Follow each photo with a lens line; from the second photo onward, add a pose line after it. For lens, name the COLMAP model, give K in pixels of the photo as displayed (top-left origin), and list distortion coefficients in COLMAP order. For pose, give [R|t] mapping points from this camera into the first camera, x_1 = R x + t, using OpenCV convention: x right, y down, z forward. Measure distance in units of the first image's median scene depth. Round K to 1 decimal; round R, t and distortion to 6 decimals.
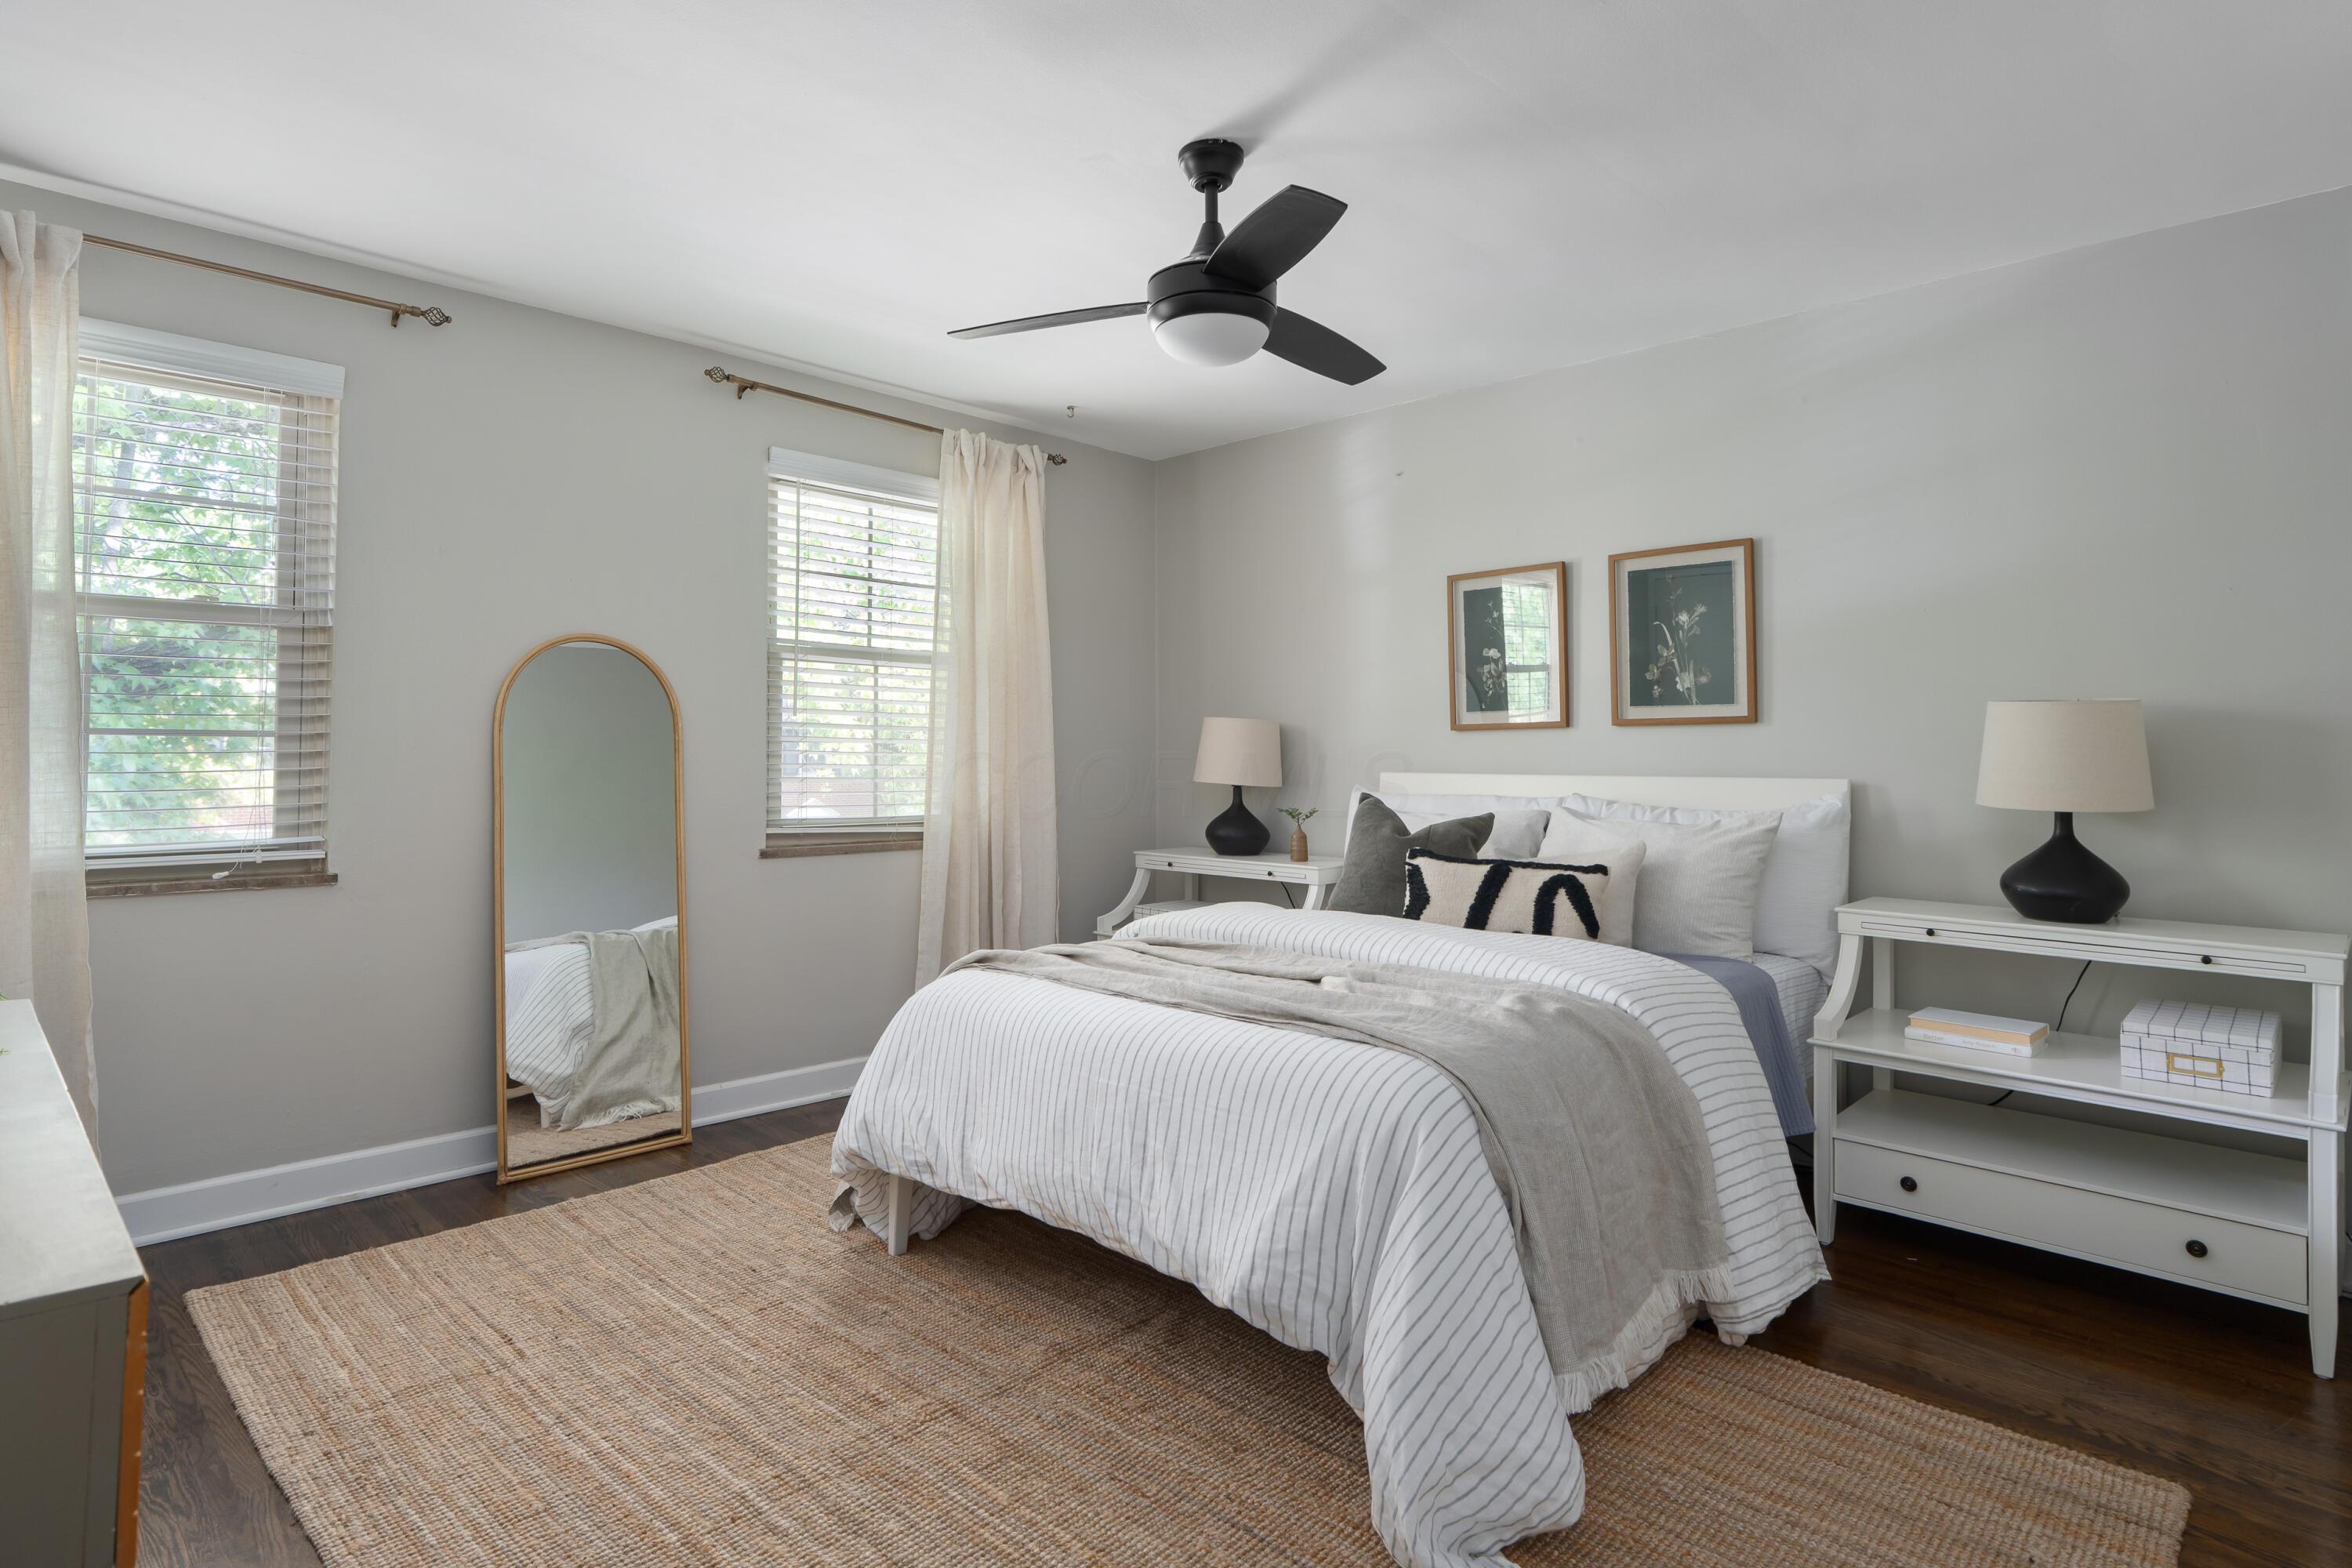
lens RADIAL K [[1257.4, 0, 1176.0], [0, 1257.4, 784.0], [0, 0, 1]] dist [-0.009514, 0.001288]
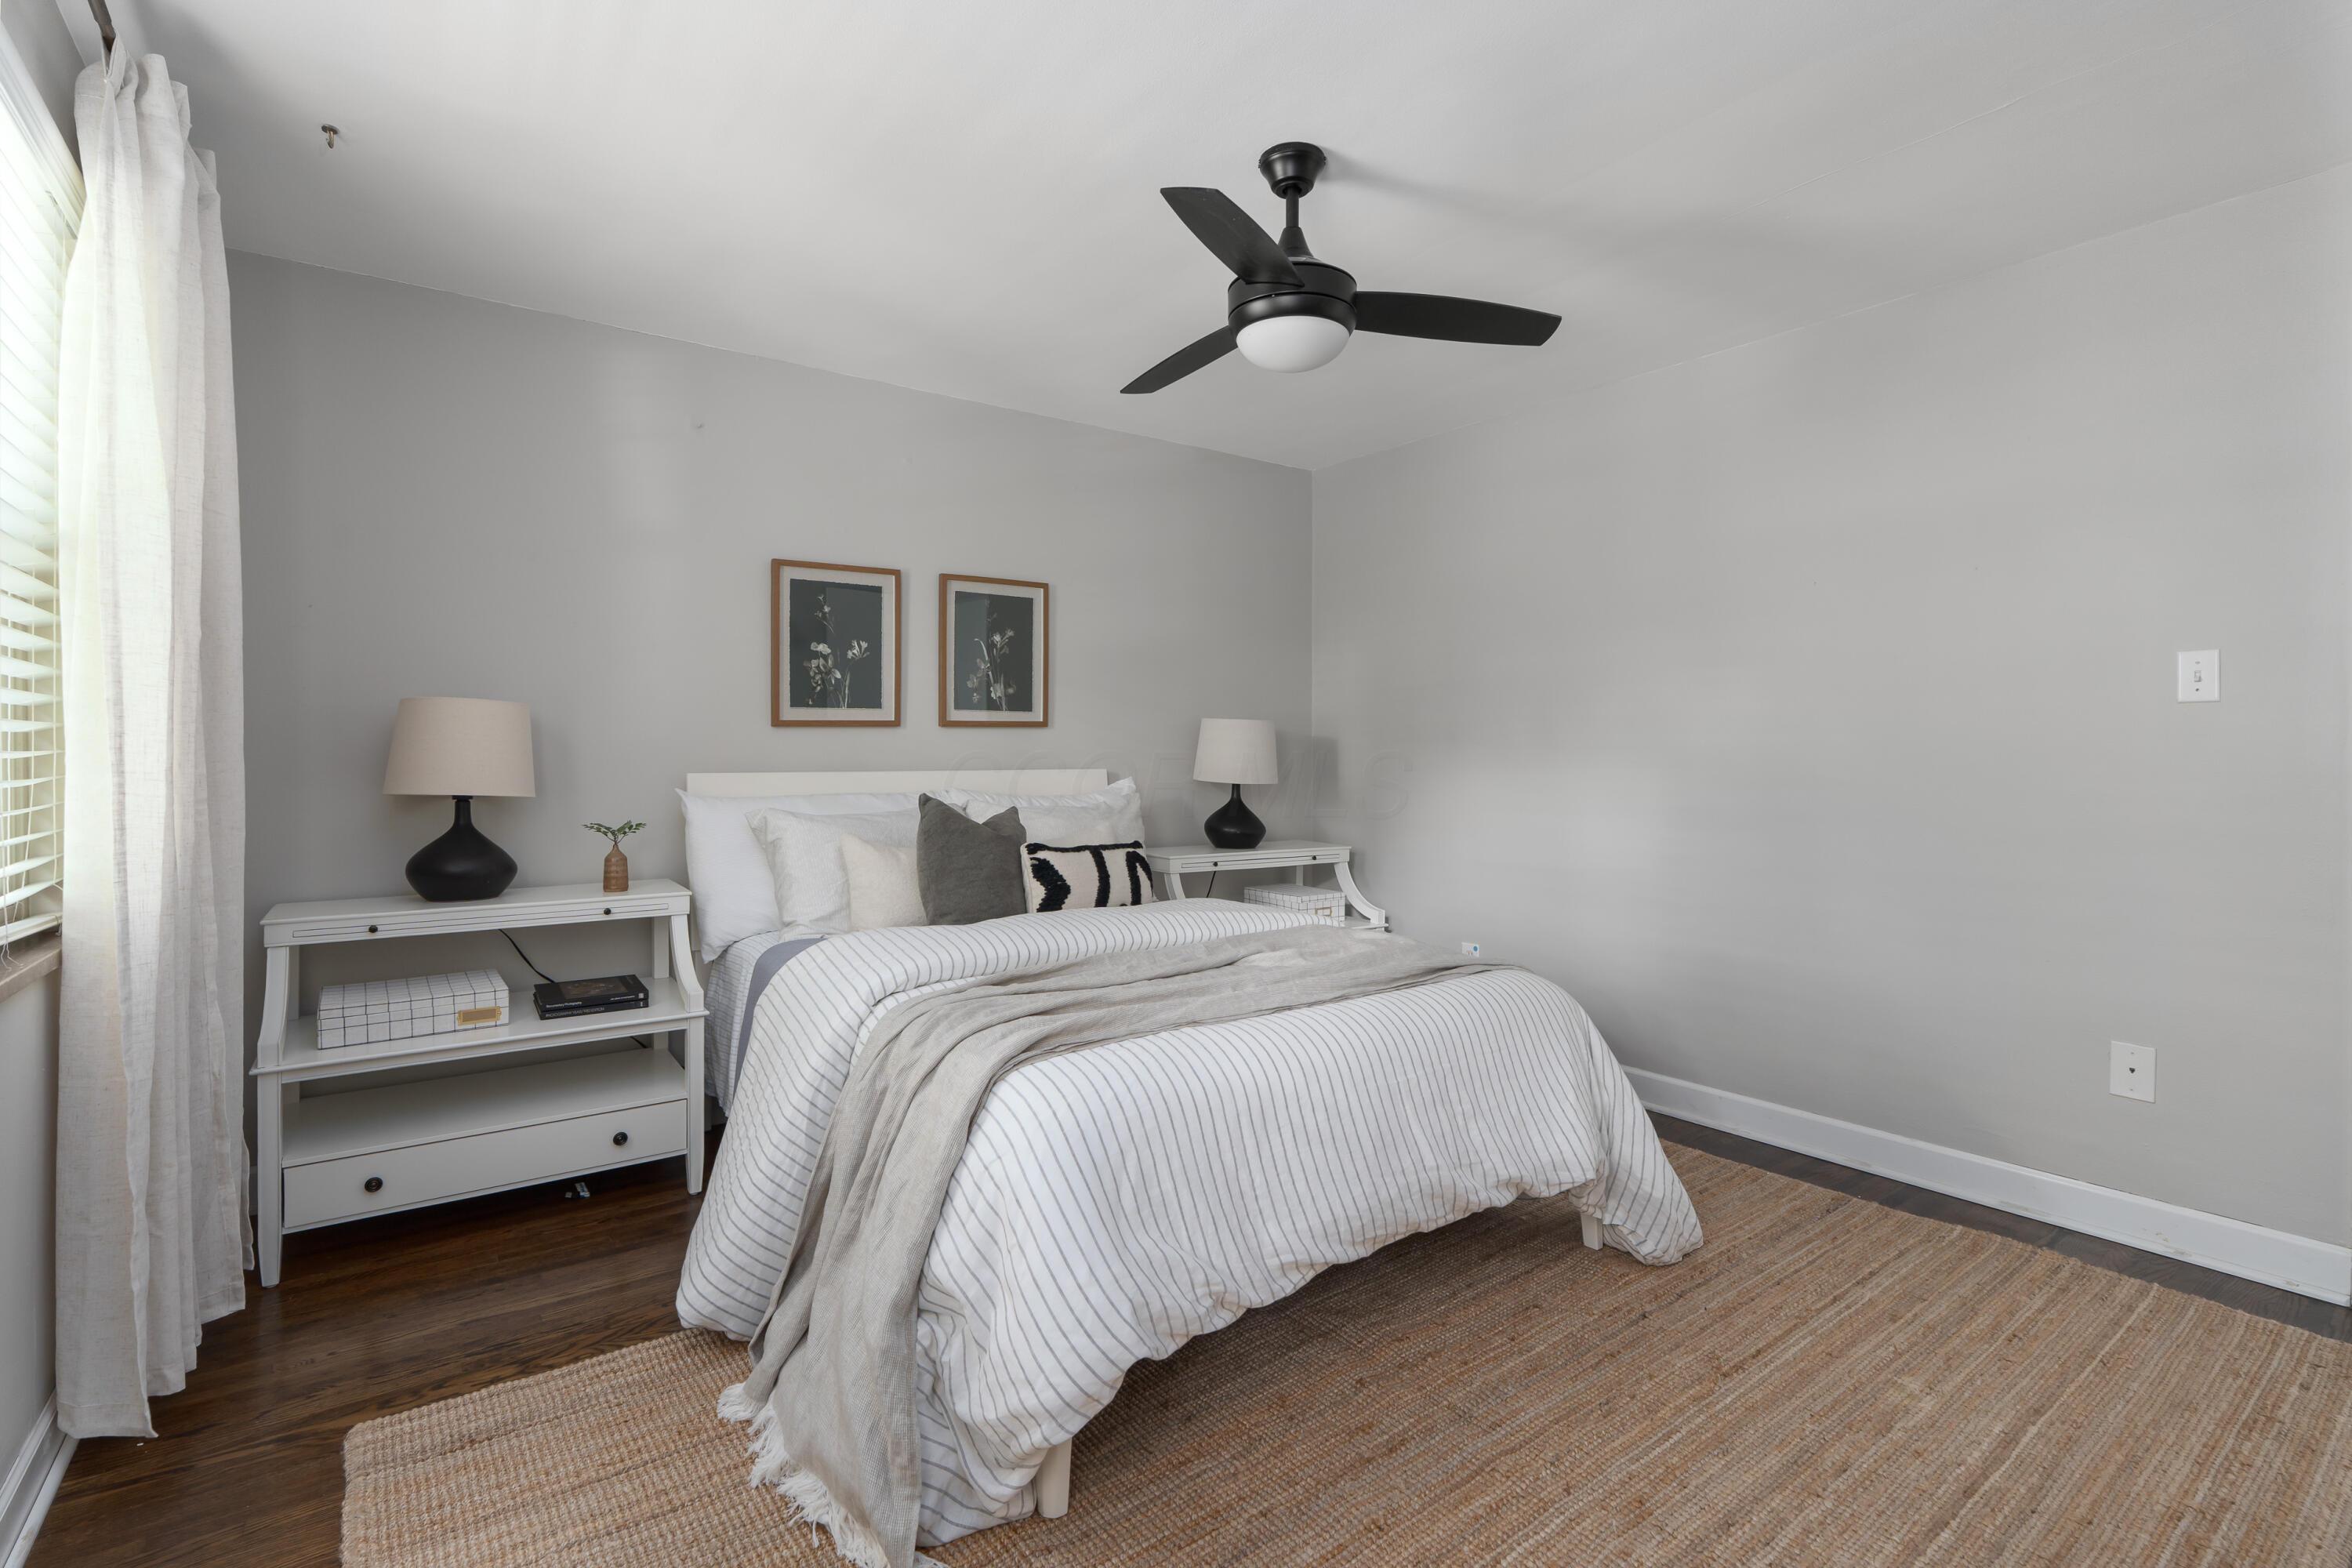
lens RADIAL K [[1105.2, 0, 1182.6], [0, 1105.2, 754.8], [0, 0, 1]] dist [0.033772, 0.000368]
pose [[0.164432, -0.003430, 0.986383, -0.616953], [0.026313, 0.999653, -0.000910, -0.015320], [-0.986037, 0.026104, 0.164465, 0.658757]]
